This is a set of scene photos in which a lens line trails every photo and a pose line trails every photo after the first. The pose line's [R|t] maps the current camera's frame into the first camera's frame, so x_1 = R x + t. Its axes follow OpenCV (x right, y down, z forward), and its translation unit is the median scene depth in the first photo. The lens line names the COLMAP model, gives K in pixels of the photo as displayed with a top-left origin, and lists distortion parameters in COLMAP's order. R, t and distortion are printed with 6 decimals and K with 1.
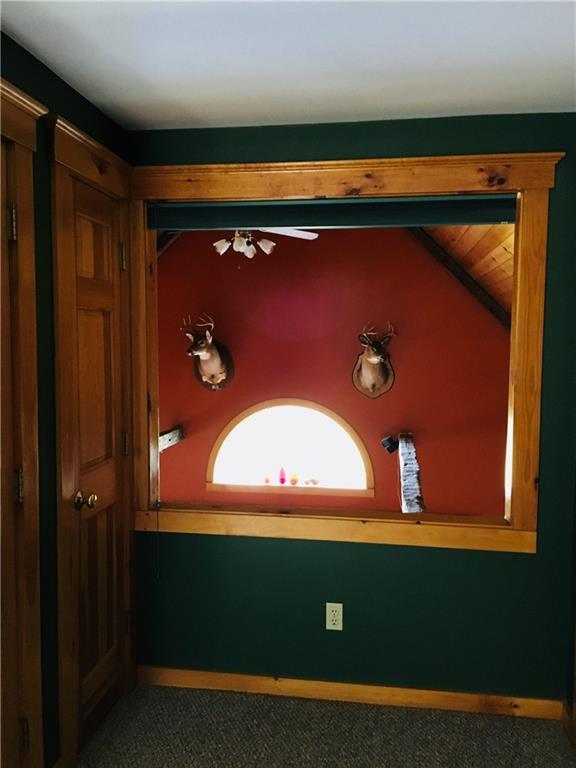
lens RADIAL K [[669.8, 0, 272.9], [0, 669.8, 383.7], [0, 0, 1]] dist [0.099938, -0.162197]
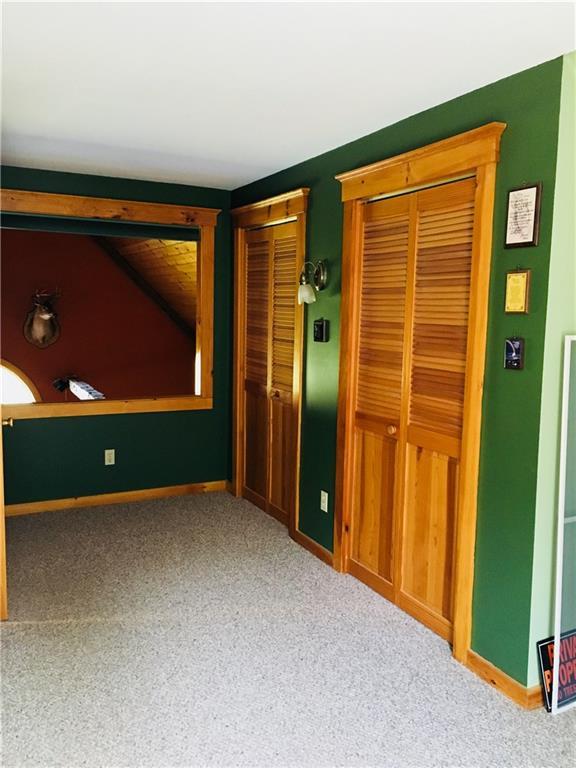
lens RADIAL K [[669.8, 0, 272.9], [0, 669.8, 383.7], [0, 0, 1]] dist [0.099938, -0.162197]
pose [[0.829833, -0.054160, 0.555377, -0.550603], [0.023508, 0.997788, 0.062178, 0.055306], [-0.557516, -0.038541, 0.829271, -0.727517]]
